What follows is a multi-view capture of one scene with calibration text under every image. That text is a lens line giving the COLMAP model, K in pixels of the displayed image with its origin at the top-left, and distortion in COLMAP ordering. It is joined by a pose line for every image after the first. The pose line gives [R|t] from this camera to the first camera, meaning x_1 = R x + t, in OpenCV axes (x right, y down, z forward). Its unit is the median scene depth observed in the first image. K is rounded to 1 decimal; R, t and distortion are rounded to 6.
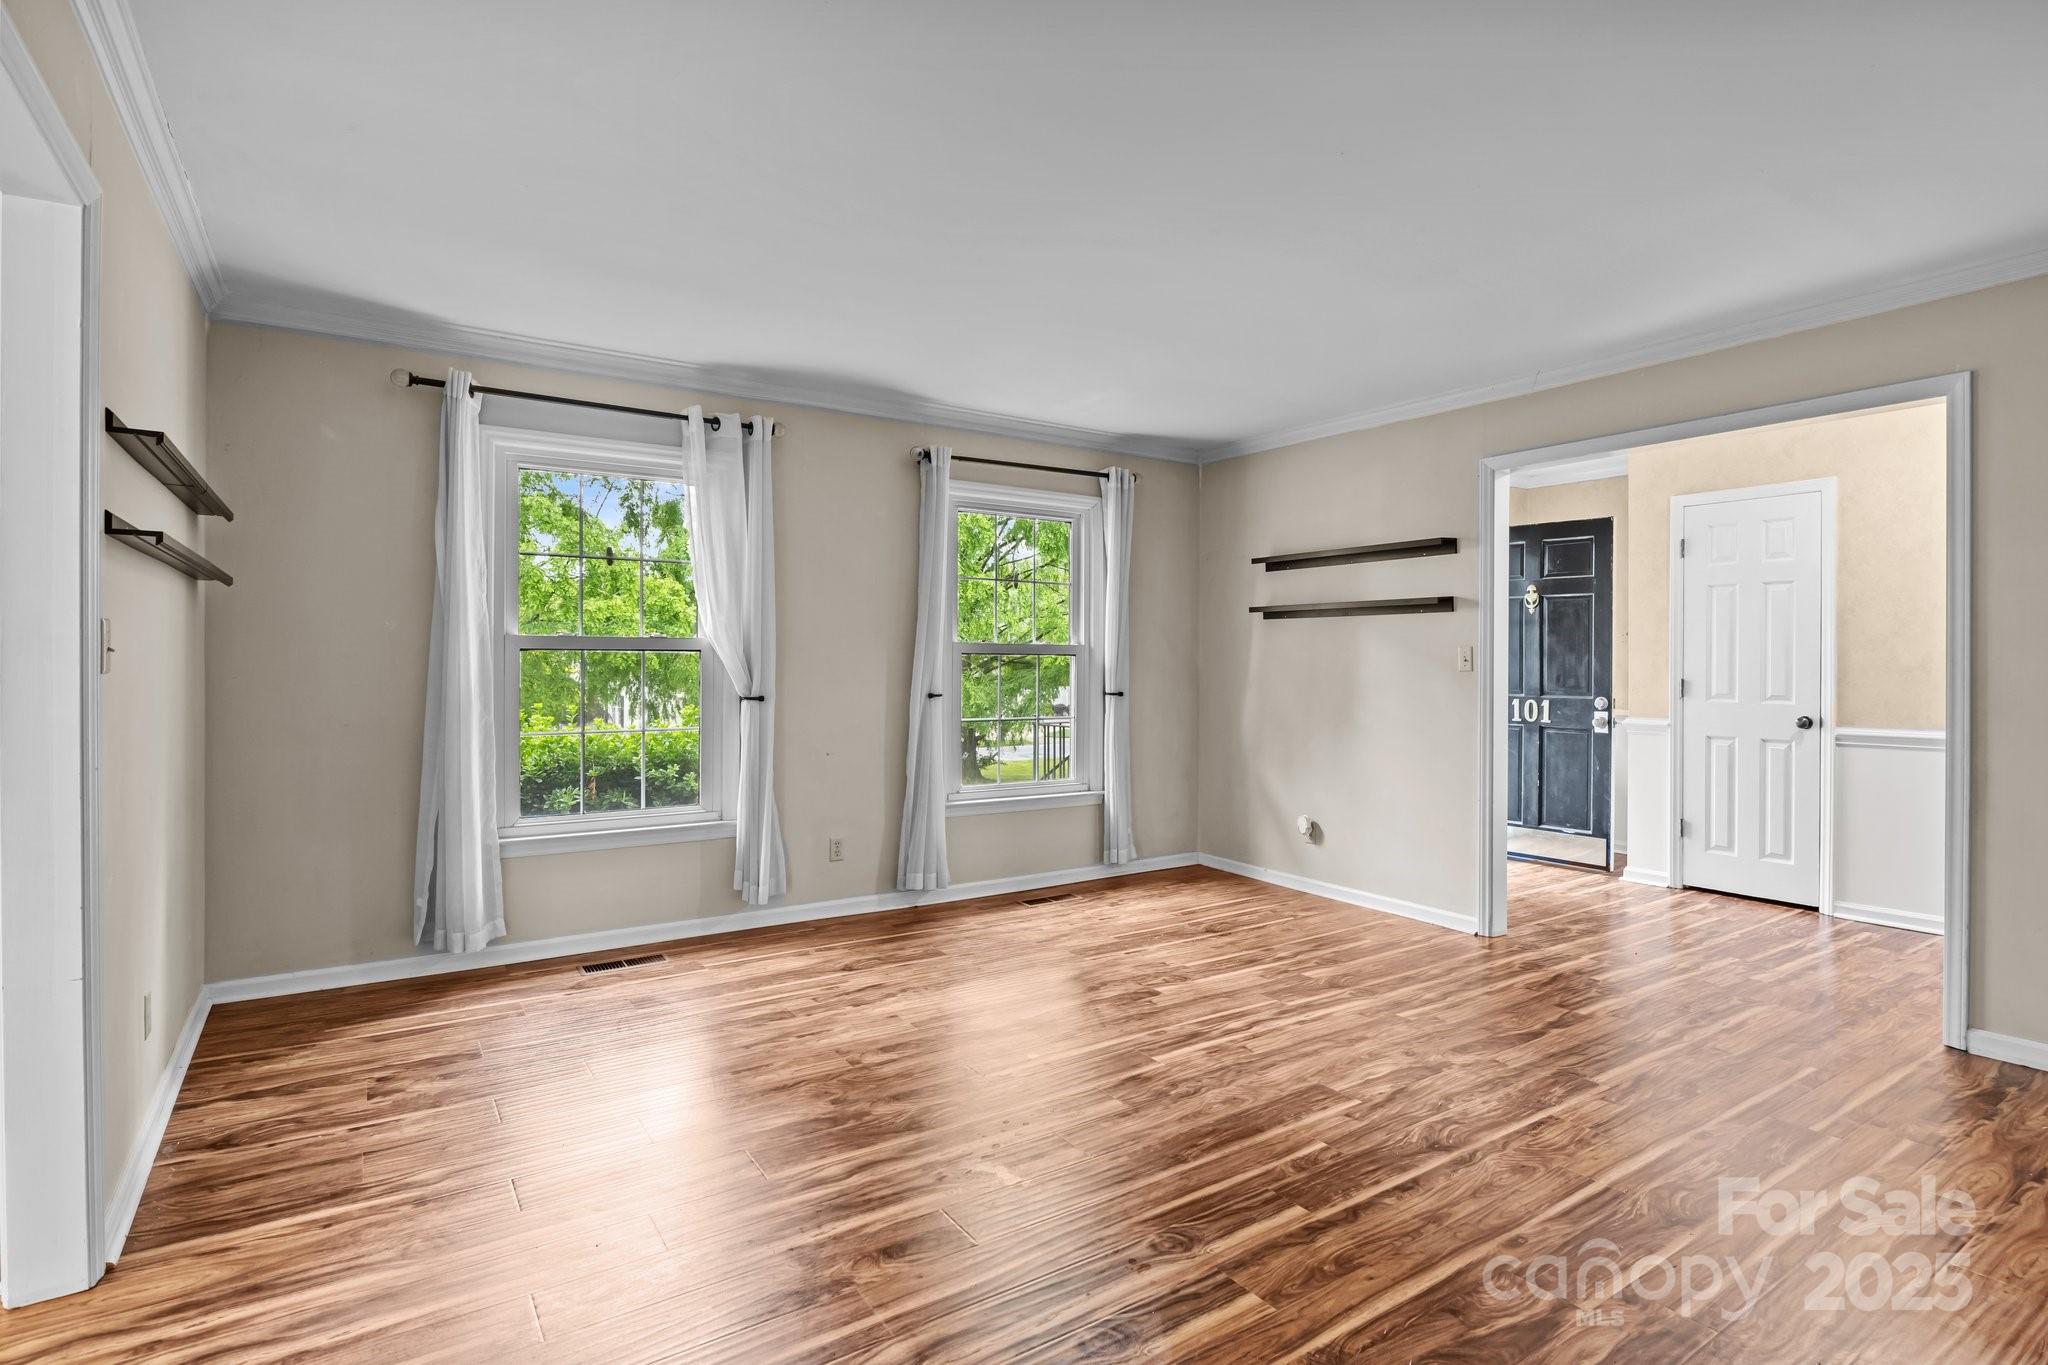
lens RADIAL K [[1021.8, 0, 1030.0], [0, 1021.8, 668.6], [0, 0, 1]] dist [-0.013781, 0.004396]
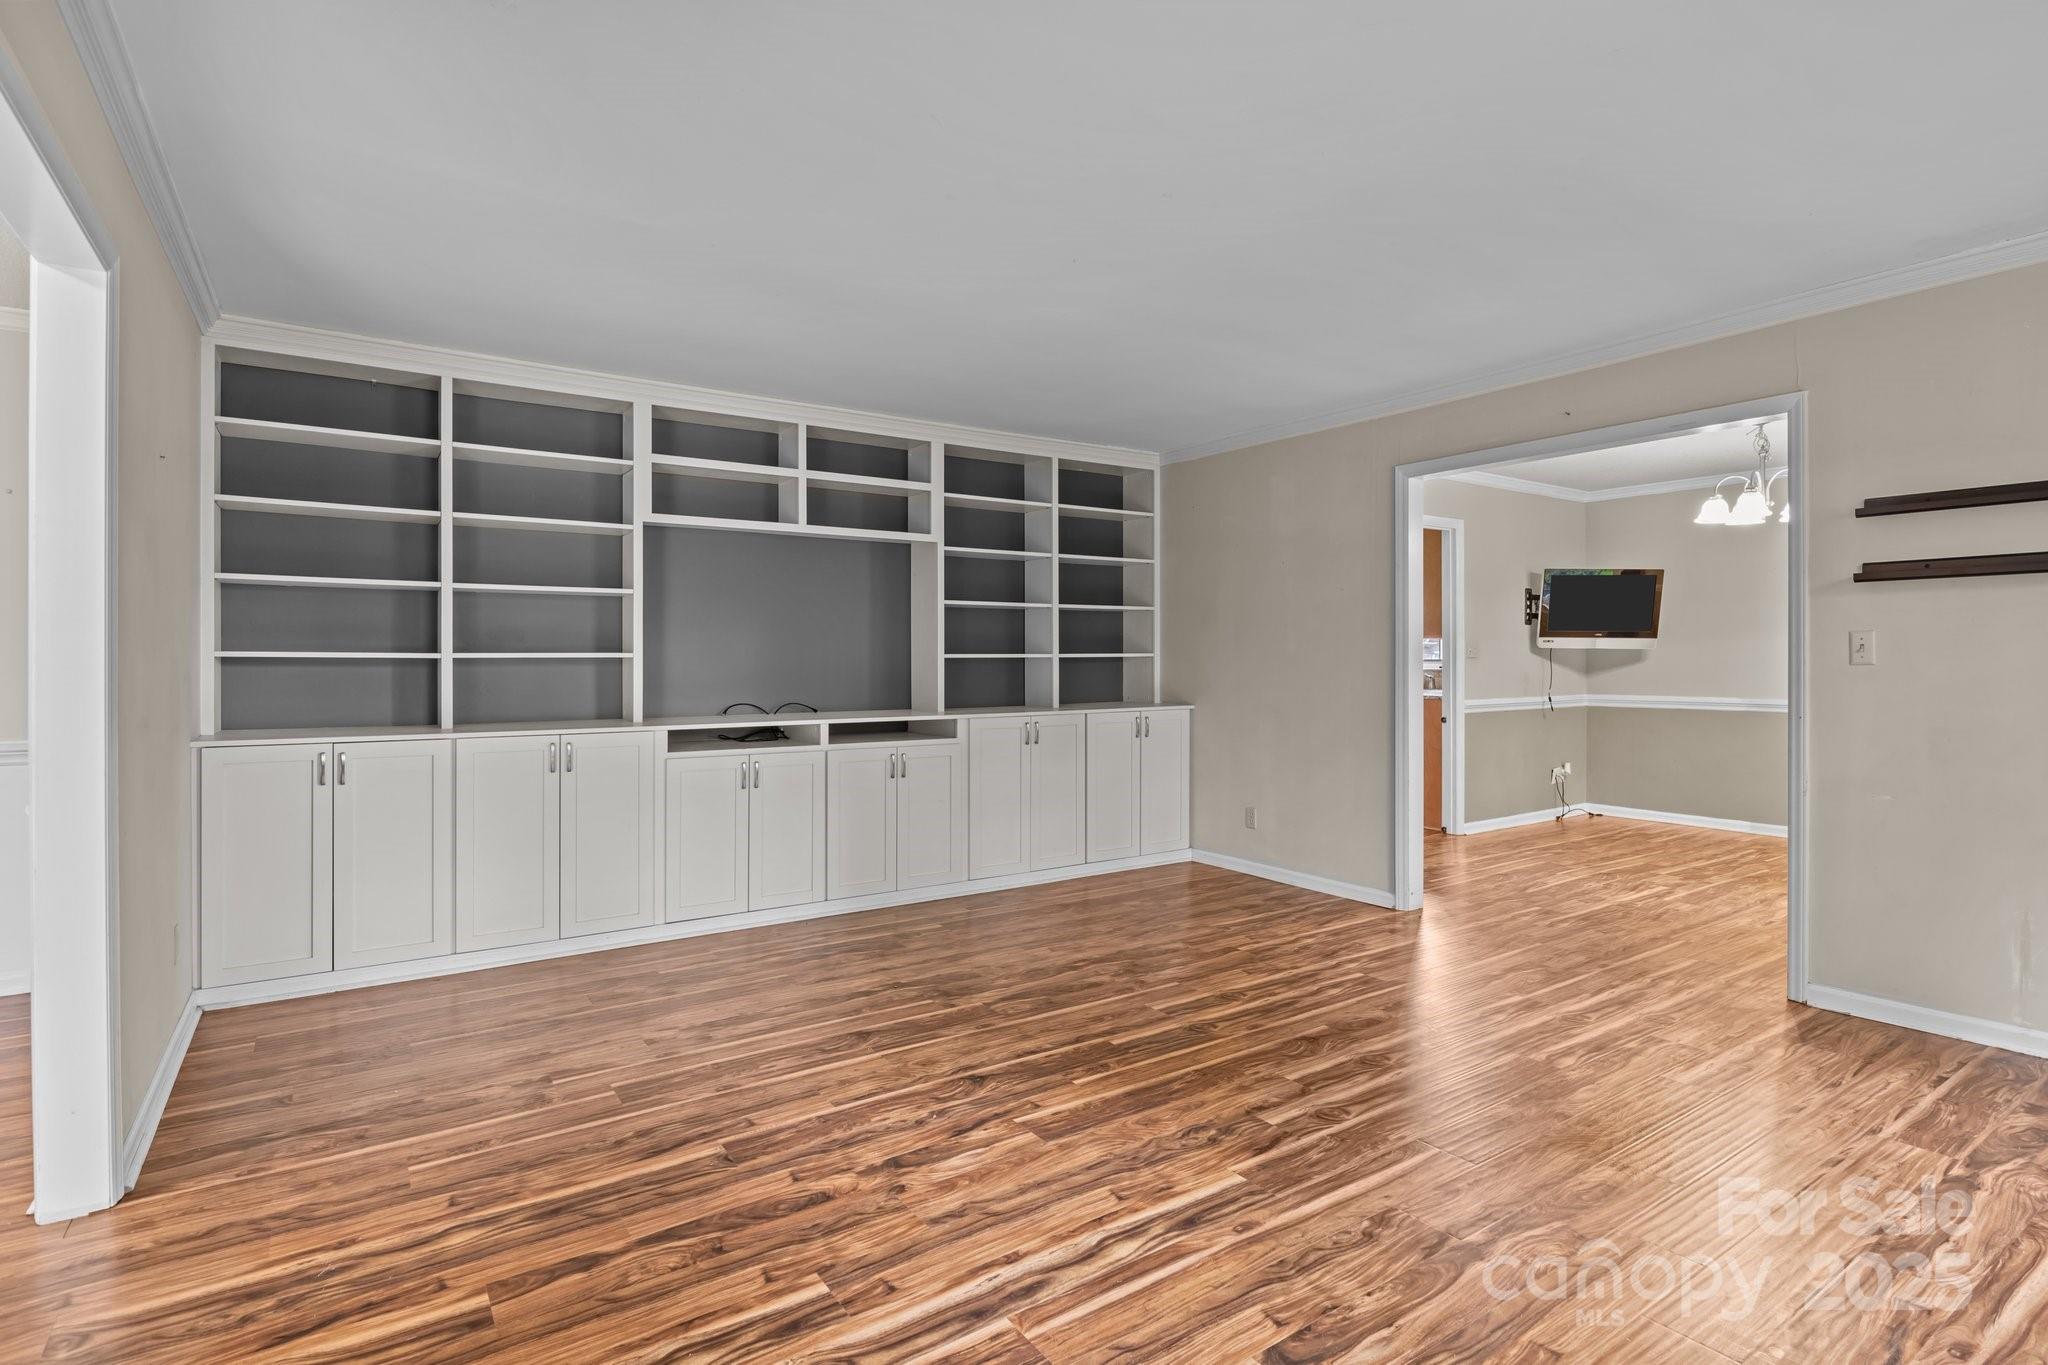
lens RADIAL K [[1021.8, 0, 1041.3], [0, 1021.8, 667.1], [0, 0, 1]] dist [-0.013781, 0.004396]
pose [[-0.999815, 0.000587, -0.019230, 0.310937], [0.000245, 0.999841, 0.017823, -0.013258], [0.019237, 0.017815, -0.999656, 1.901033]]
